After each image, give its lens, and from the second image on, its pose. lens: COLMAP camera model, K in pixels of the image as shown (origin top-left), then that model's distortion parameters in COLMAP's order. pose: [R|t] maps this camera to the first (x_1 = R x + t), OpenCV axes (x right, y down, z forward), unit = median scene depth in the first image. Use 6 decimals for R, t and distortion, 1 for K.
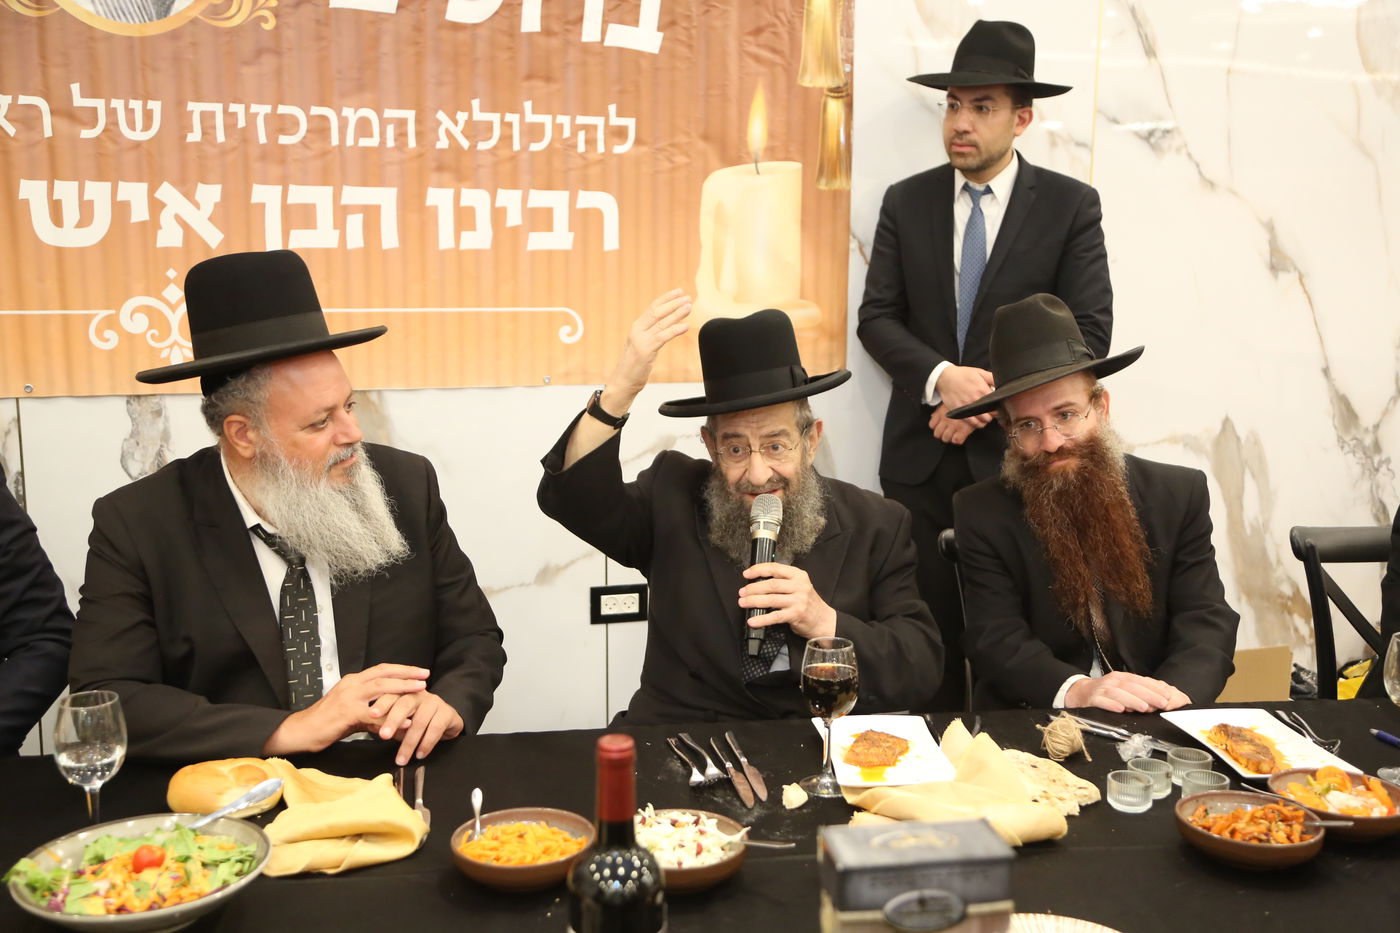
lens RADIAL K [[1441.7, 0, 700.0], [0, 1441.7, 466.5], [0, 0, 1]] dist [-0.002845, -0.004675]
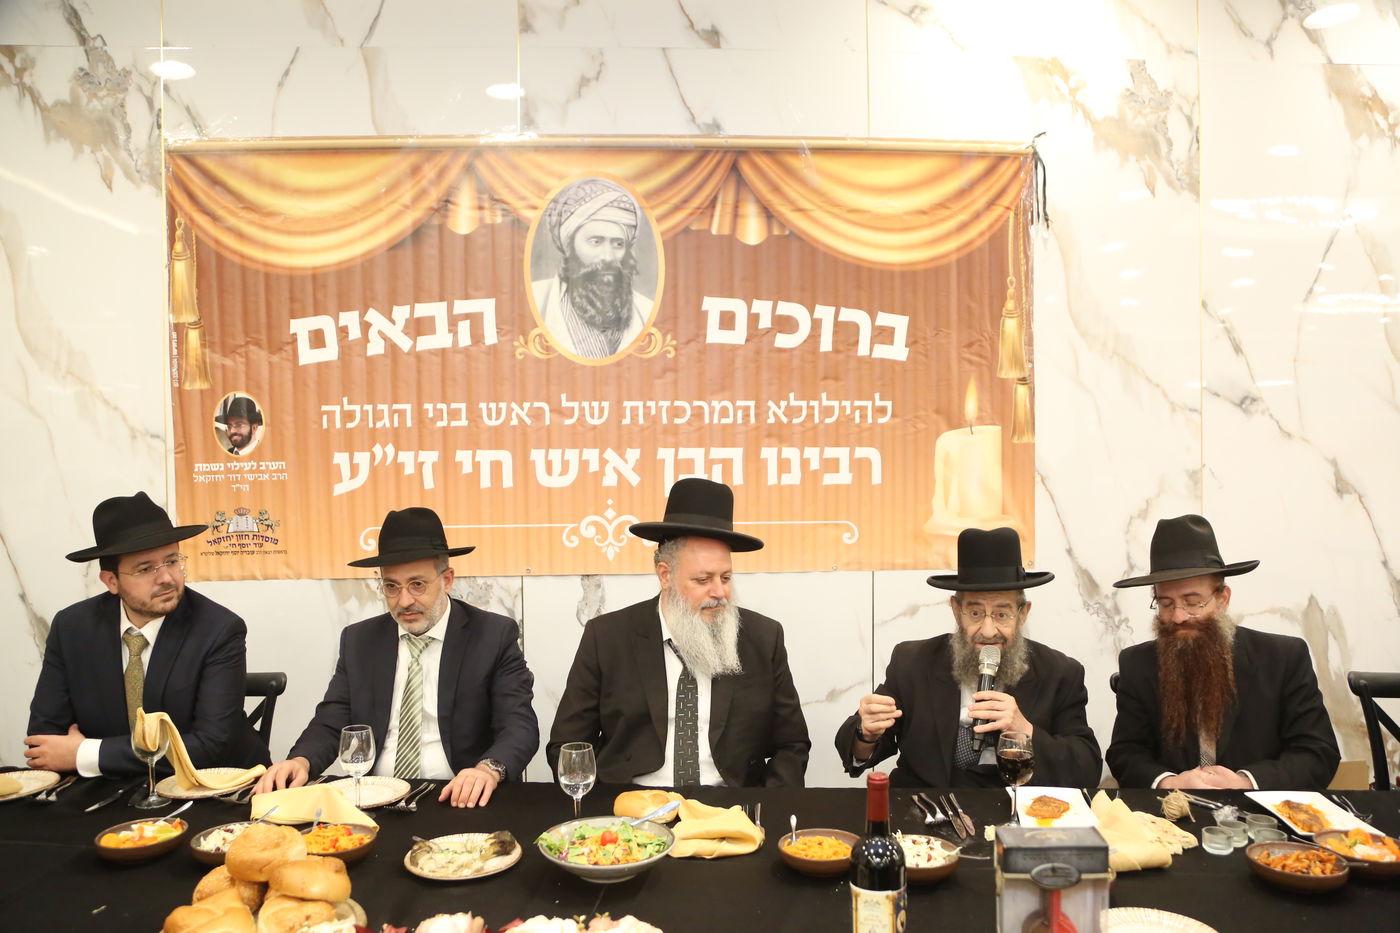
lens RADIAL K [[1114.8, 0, 700.0], [0, 1114.8, 466.5], [0, 0, 1]] dist [-0.099703, 0.088015]
pose [[0.975883, -0.011465, -0.217992, 0.018419], [-0.020946, 0.989094, -0.145788, 0.013056], [0.217286, 0.146838, 0.965000, -0.261929]]
